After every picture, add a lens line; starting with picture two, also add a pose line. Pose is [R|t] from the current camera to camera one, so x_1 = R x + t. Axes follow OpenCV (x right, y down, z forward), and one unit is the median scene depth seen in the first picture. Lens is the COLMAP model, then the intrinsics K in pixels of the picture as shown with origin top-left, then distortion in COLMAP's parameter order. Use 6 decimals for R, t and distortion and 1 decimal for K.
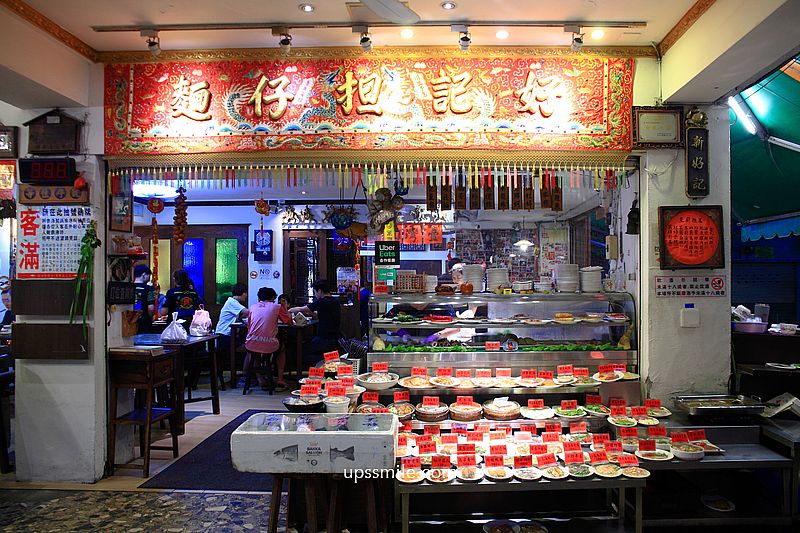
lens RADIAL K [[534.0, 0, 416.5], [0, 534.0, 279.6], [0, 0, 1]] dist [-0.064773, -0.000028]
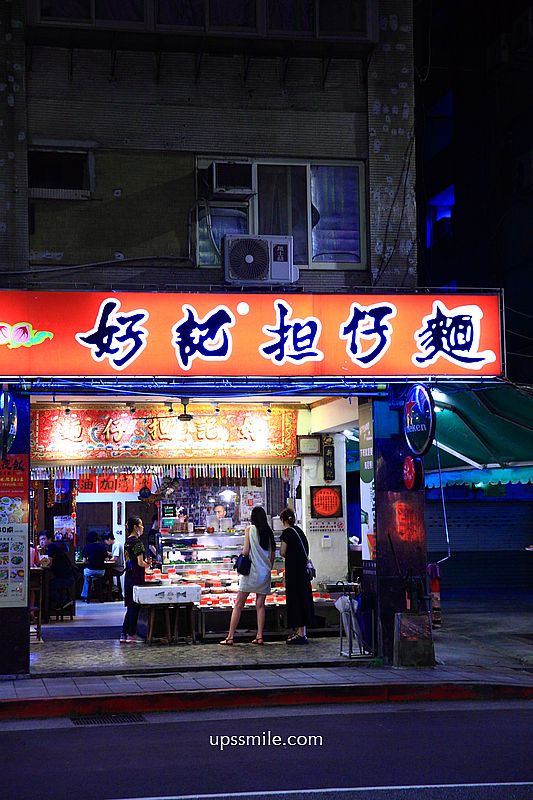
lens RADIAL K [[1593.0, 0, 266.5], [0, 1593.0, 400.0], [0, 0, 1]] dist [0.252034, 0.106795]
pose [[0.960928, 0.007916, 0.276684, -1.343416], [0.013941, 0.996938, -0.076942, -0.003222], [-0.276446, 0.077793, 0.957876, -4.676573]]
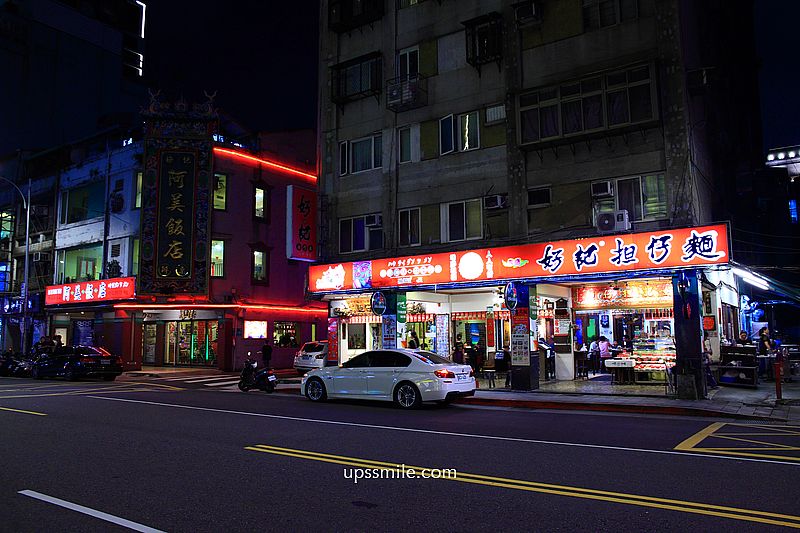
lens RADIAL K [[663.2, 0, 400.0], [0, 663.2, 266.5], [0, 0, 1]] dist [-0.089094, 0.000792]
pose [[0.846156, -0.063304, -0.529162, 1.224635], [0.008673, 0.994424, -0.105095, -0.004518], [0.532865, 0.084337, 0.841987, -4.778351]]
